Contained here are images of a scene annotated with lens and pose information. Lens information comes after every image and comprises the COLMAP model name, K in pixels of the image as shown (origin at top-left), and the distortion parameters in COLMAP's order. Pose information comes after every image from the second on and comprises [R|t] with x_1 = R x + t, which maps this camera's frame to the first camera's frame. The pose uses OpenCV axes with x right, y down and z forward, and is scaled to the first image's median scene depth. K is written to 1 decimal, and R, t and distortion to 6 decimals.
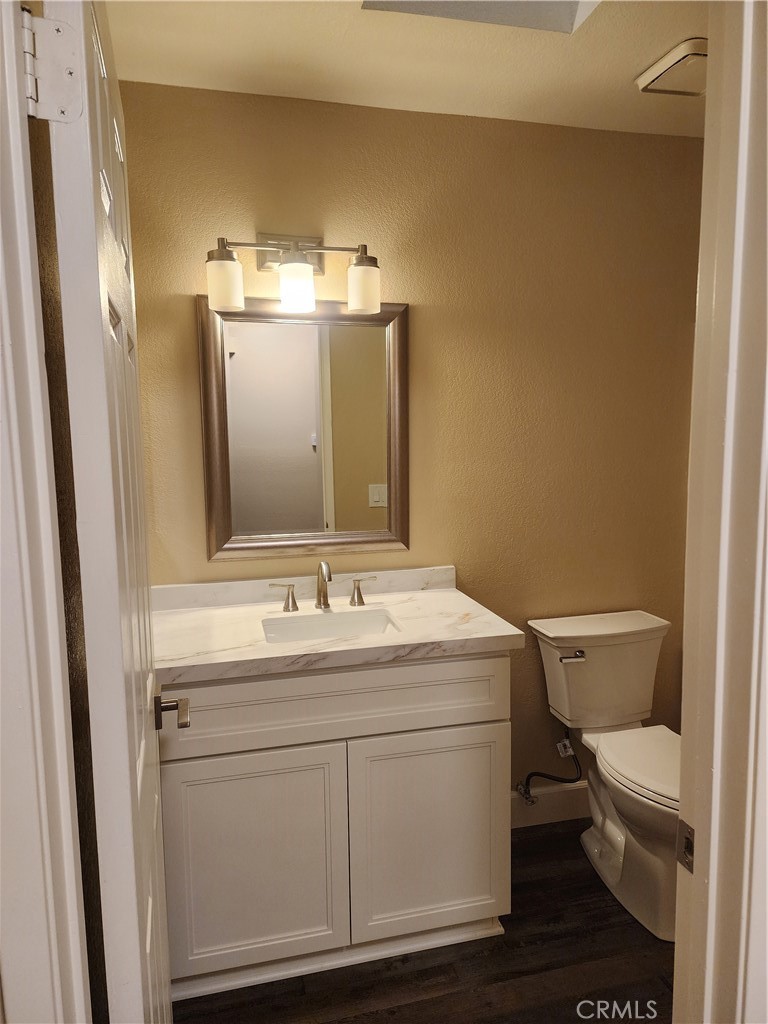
lens RADIAL K [[685.4, 0, 384.0], [0, 685.4, 512.0], [0, 0, 1]] dist [0.075531, -0.069530]
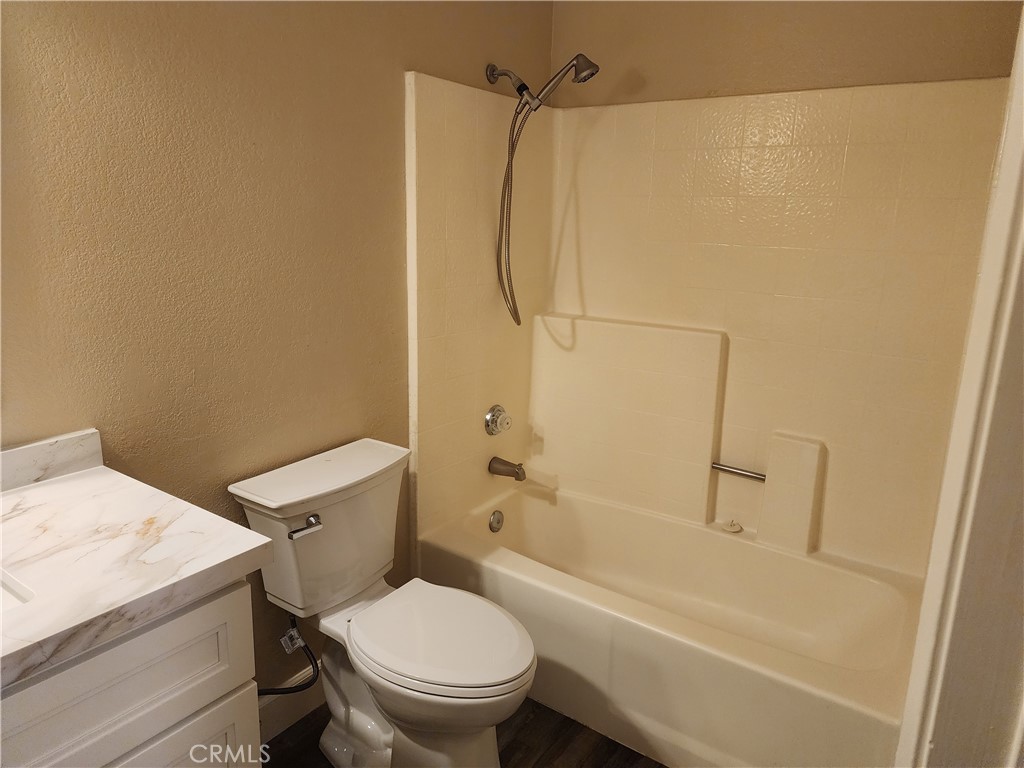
lens RADIAL K [[685.4, 0, 511.4], [0, 685.4, 369.3], [0, 0, 1]] dist [0.075531, -0.069530]
pose [[0.748004, -0.114784, 0.653693, -0.017043], [0.040319, 0.990971, 0.127873, -0.034683], [-0.662468, -0.069293, 0.745878, 0.325552]]
